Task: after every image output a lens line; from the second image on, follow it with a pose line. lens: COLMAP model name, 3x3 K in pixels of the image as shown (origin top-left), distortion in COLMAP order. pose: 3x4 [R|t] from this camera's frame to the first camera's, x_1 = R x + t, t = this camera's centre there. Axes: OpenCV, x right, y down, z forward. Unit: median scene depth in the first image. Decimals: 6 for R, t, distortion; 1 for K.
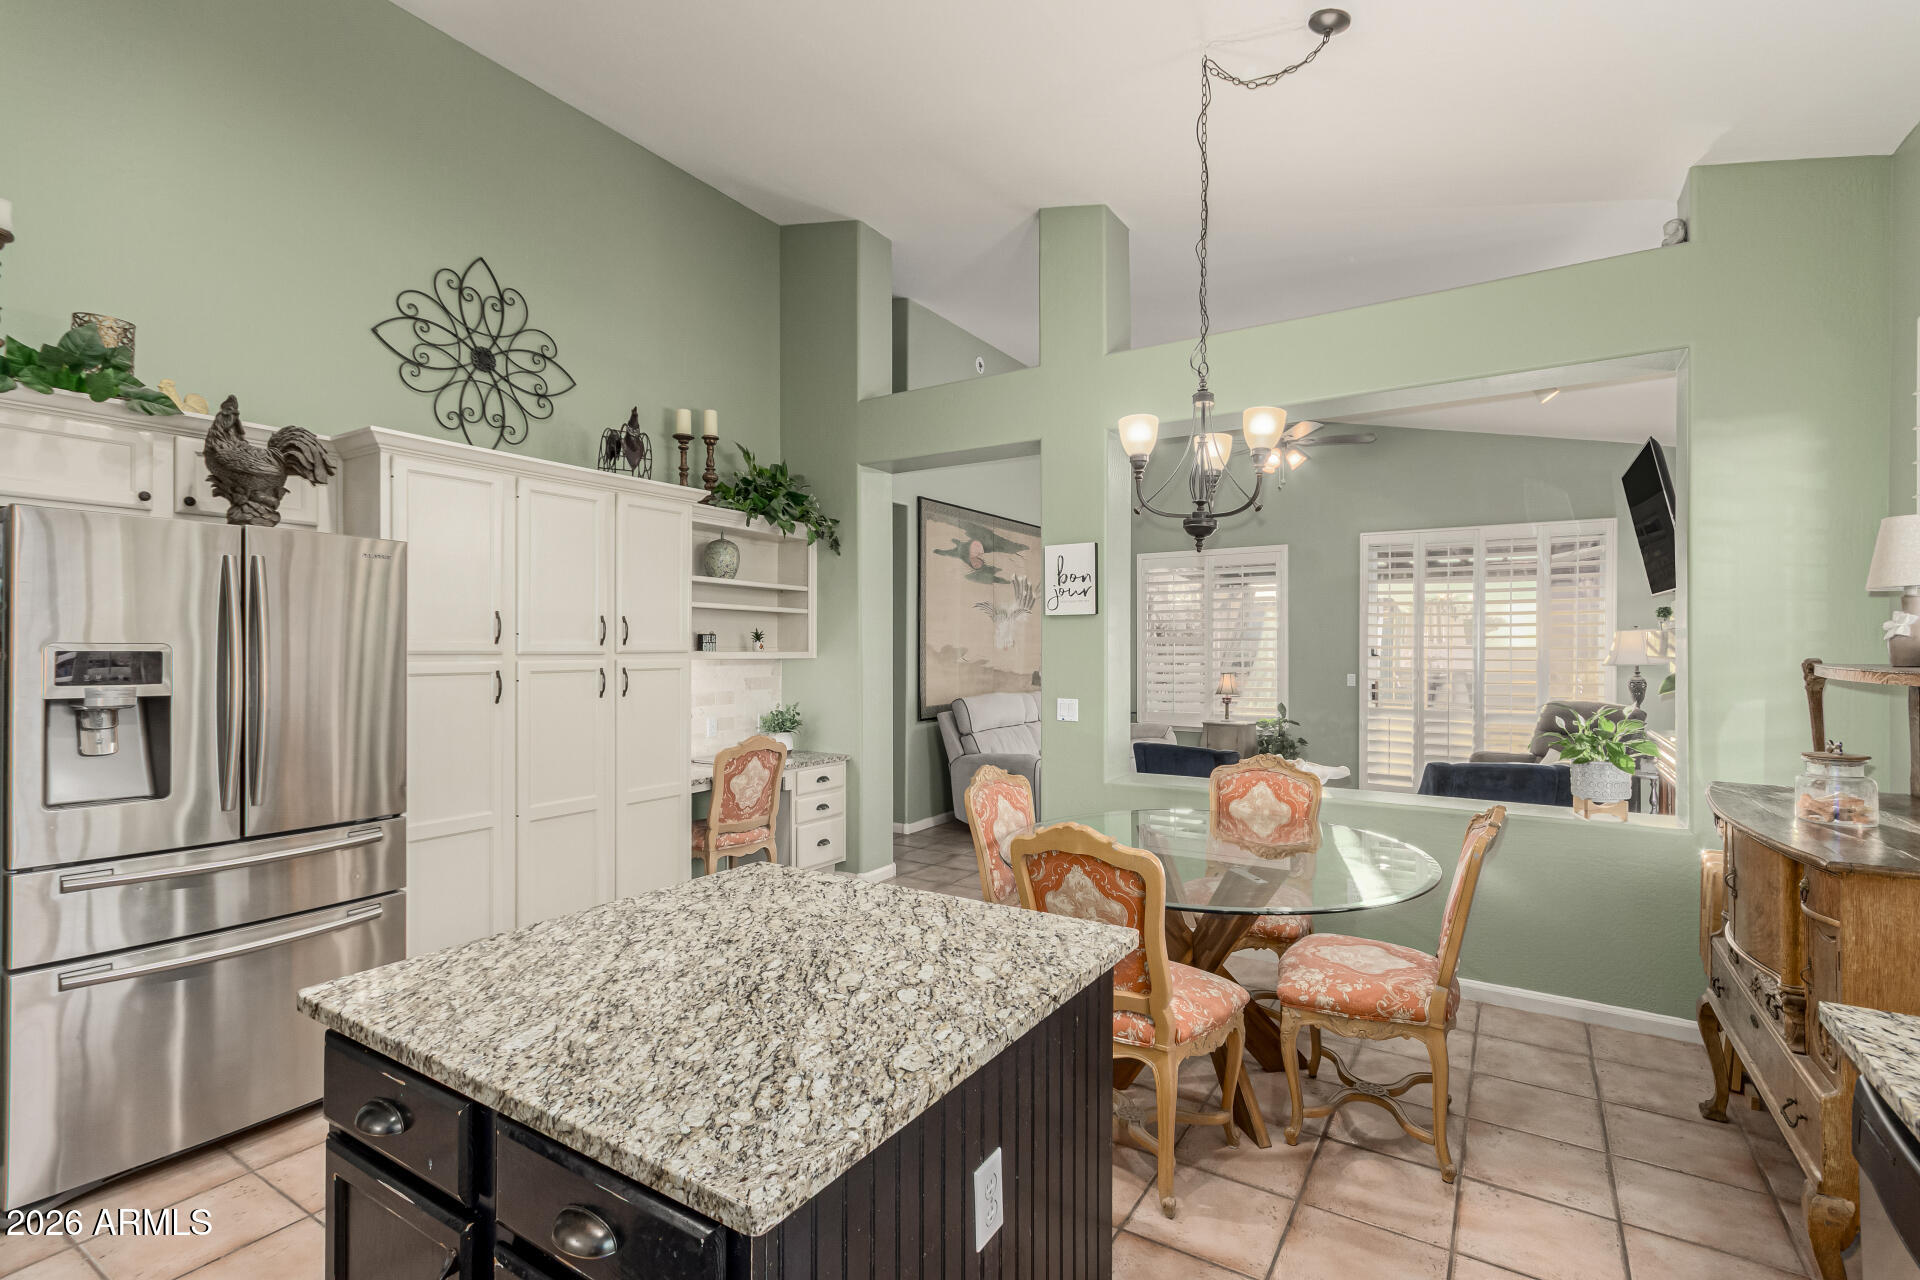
lens RADIAL K [[902.8, 0, 955.1], [0, 902.8, 645.4], [0, 0, 1]] dist [0.005989, 0.001649]
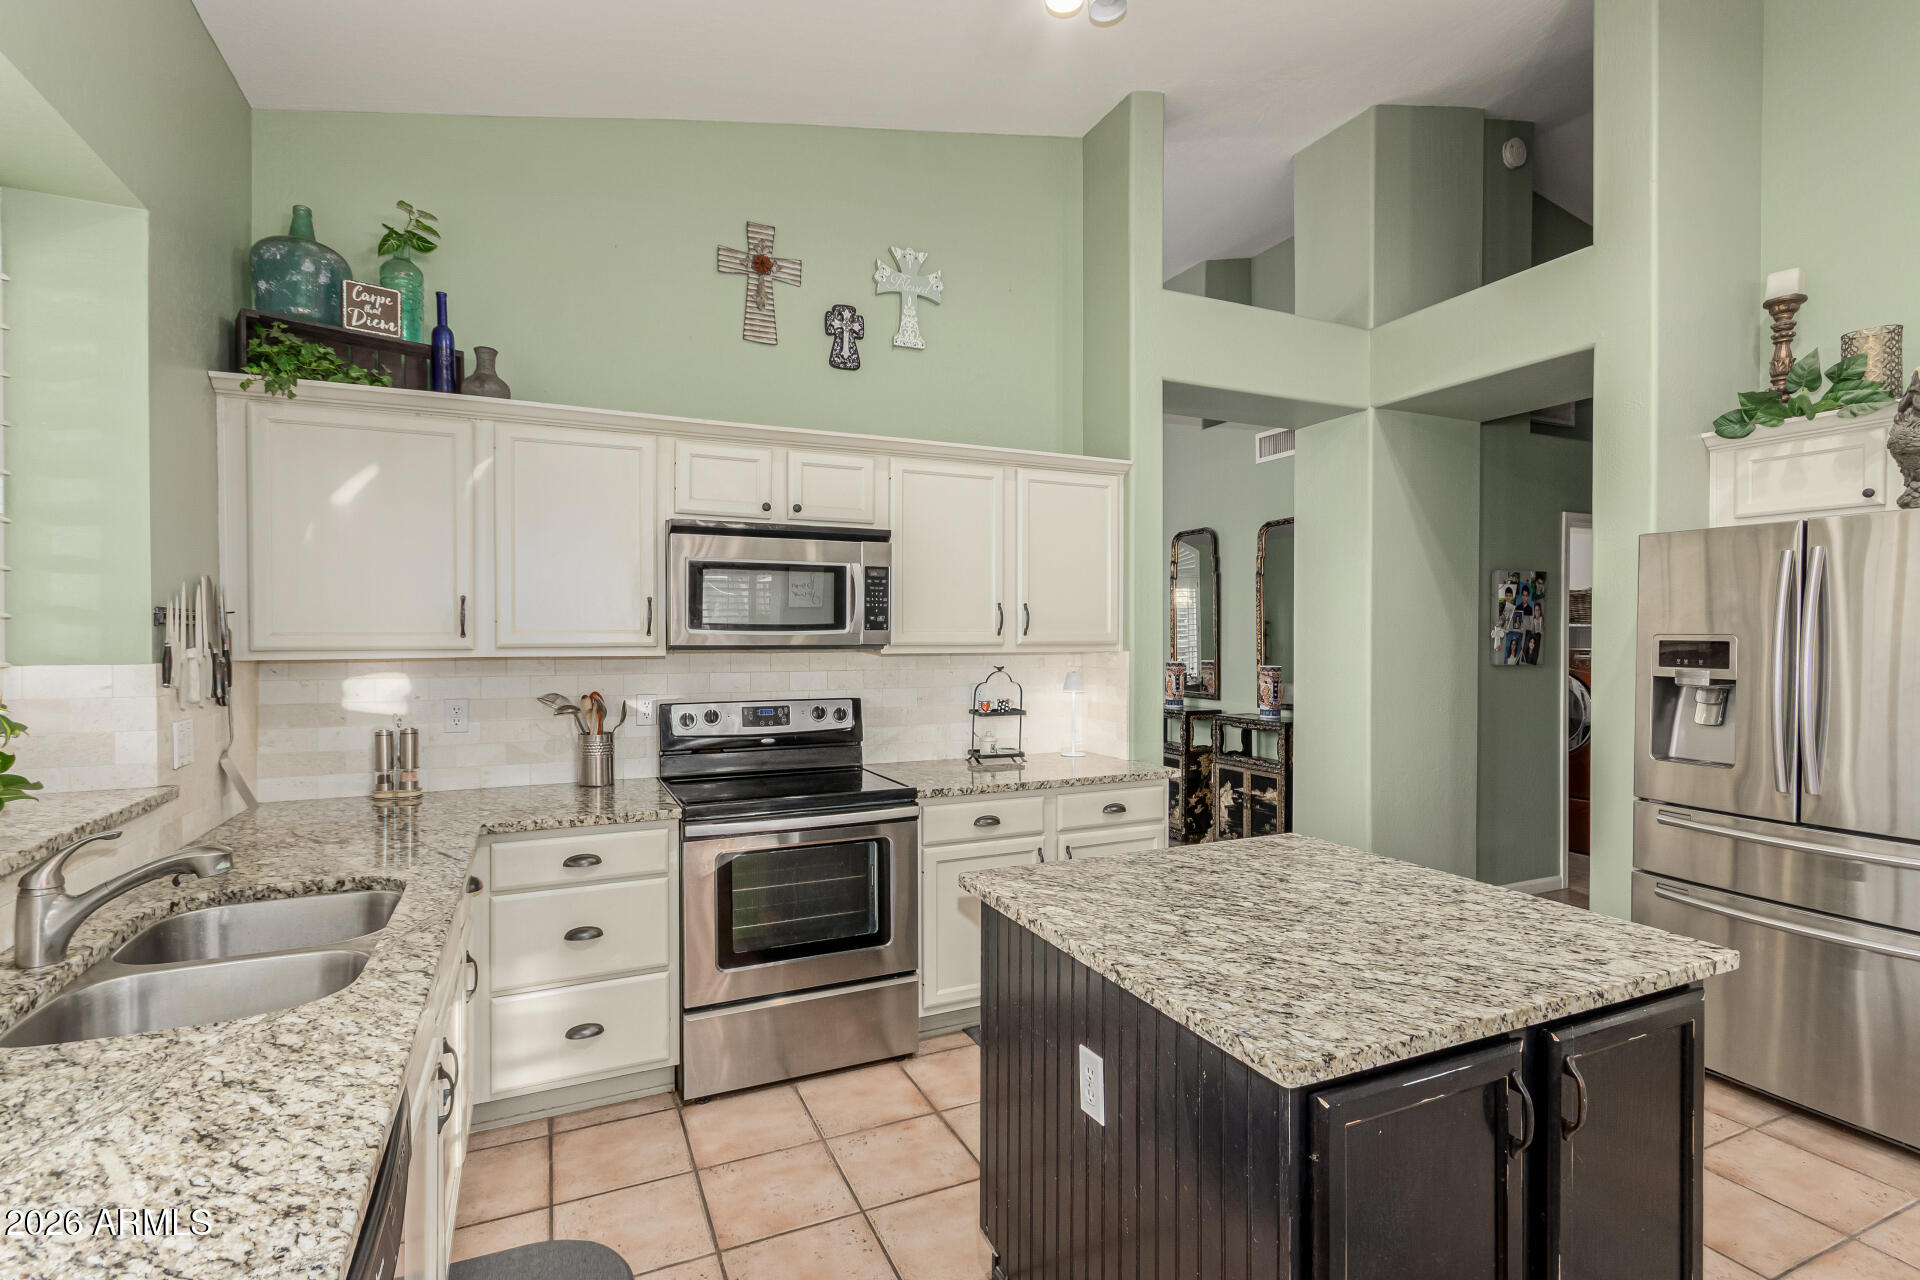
lens RADIAL K [[902.8, 0, 972.9], [0, 902.8, 635.2], [0, 0, 1]] dist [0.005989, 0.001649]
pose [[-0.541592, -0.004245, -0.840631, 0.905201], [-0.000442, 0.999989, -0.004765, 0.007736], [0.840641, -0.002209, -0.541588, 1.201368]]
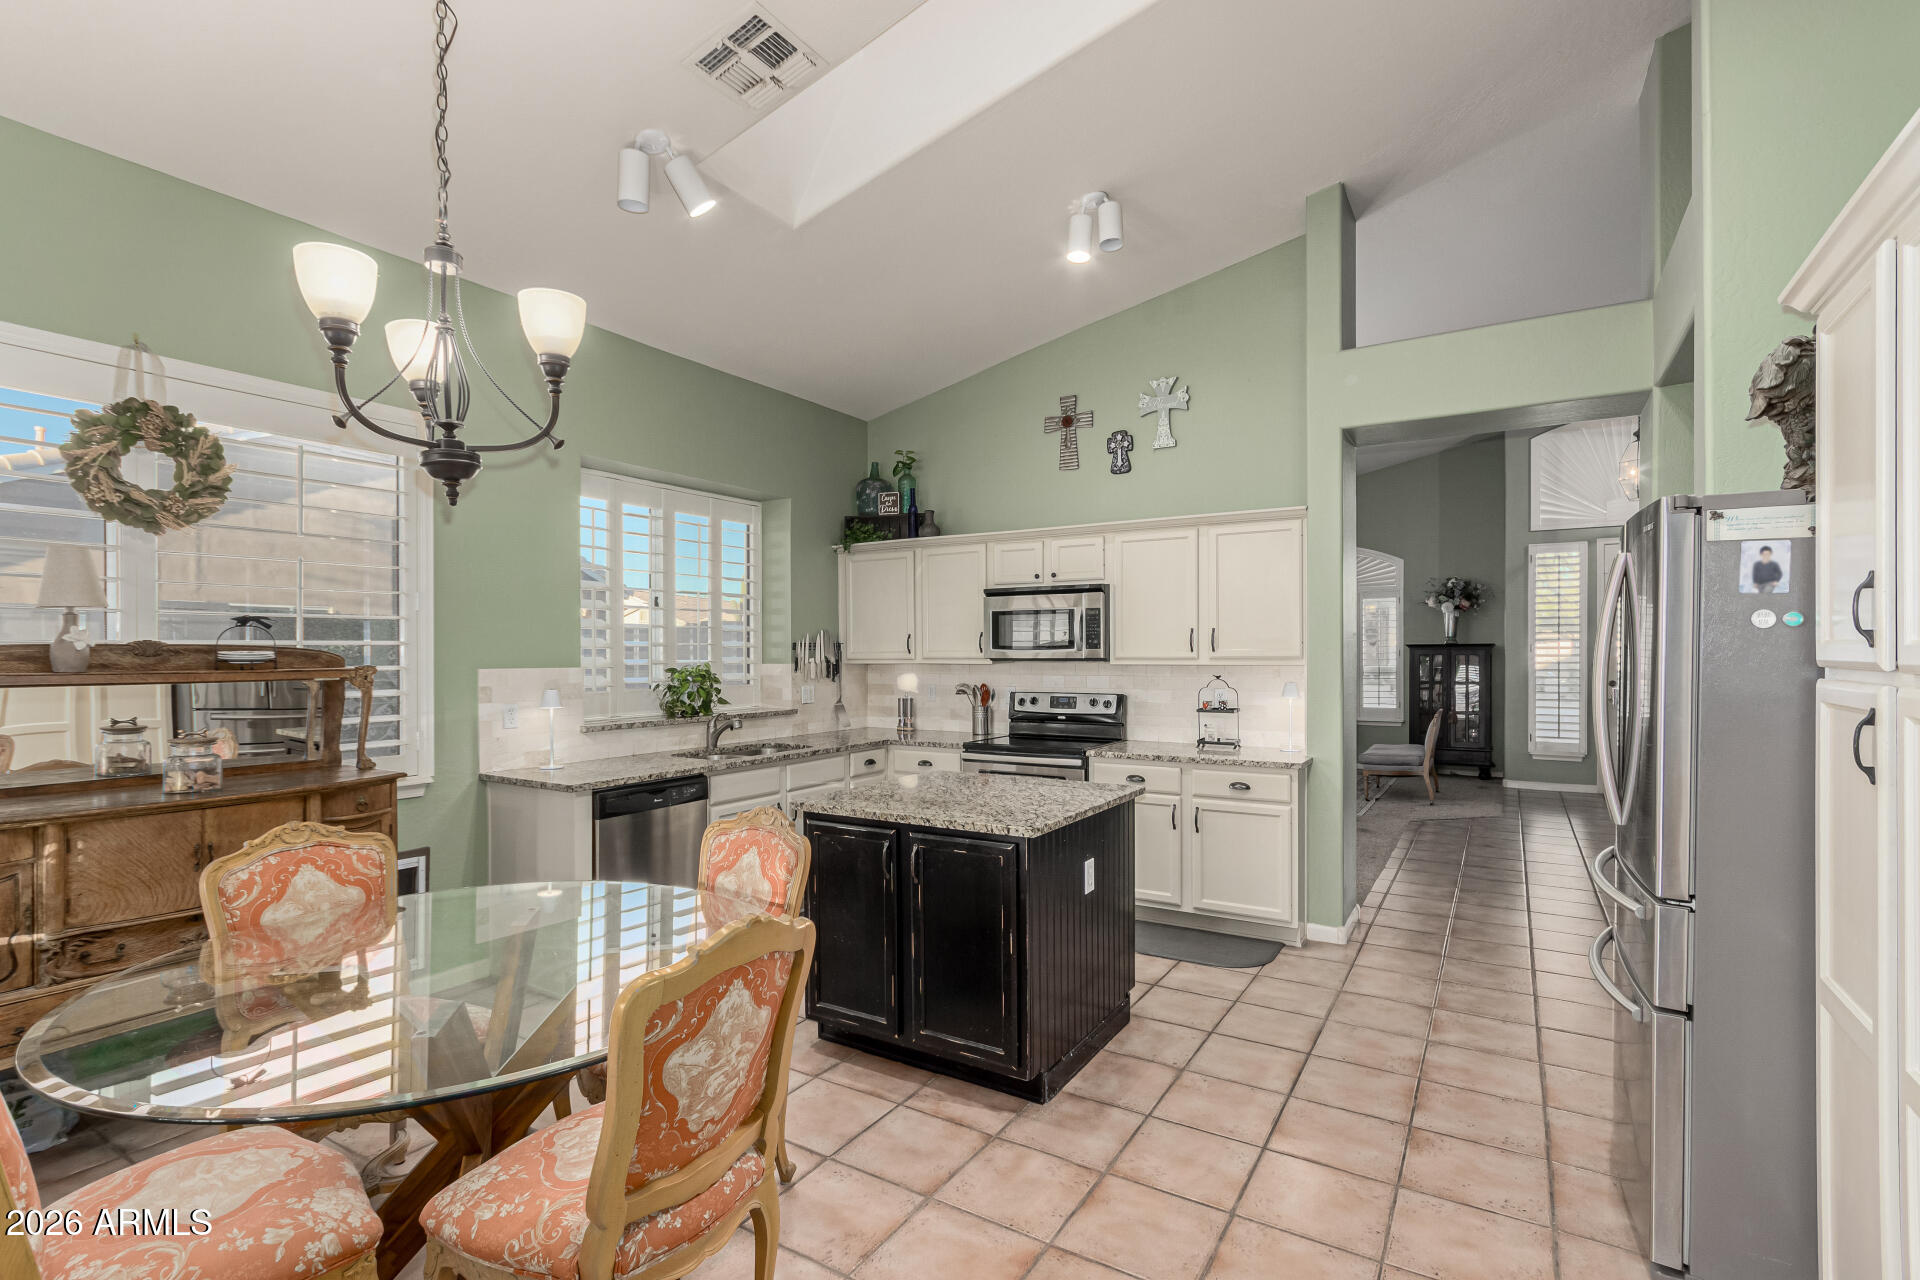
lens RADIAL K [[902.8, 0, 986.1], [0, 902.8, 651.6], [0, 0, 1]] dist [0.005989, 0.001649]
pose [[-0.998884, -0.001004, -0.047226, -0.129464], [-0.000845, 0.999994, -0.003381, 0.007408], [0.047229, -0.003338, -0.998879, 2.999866]]
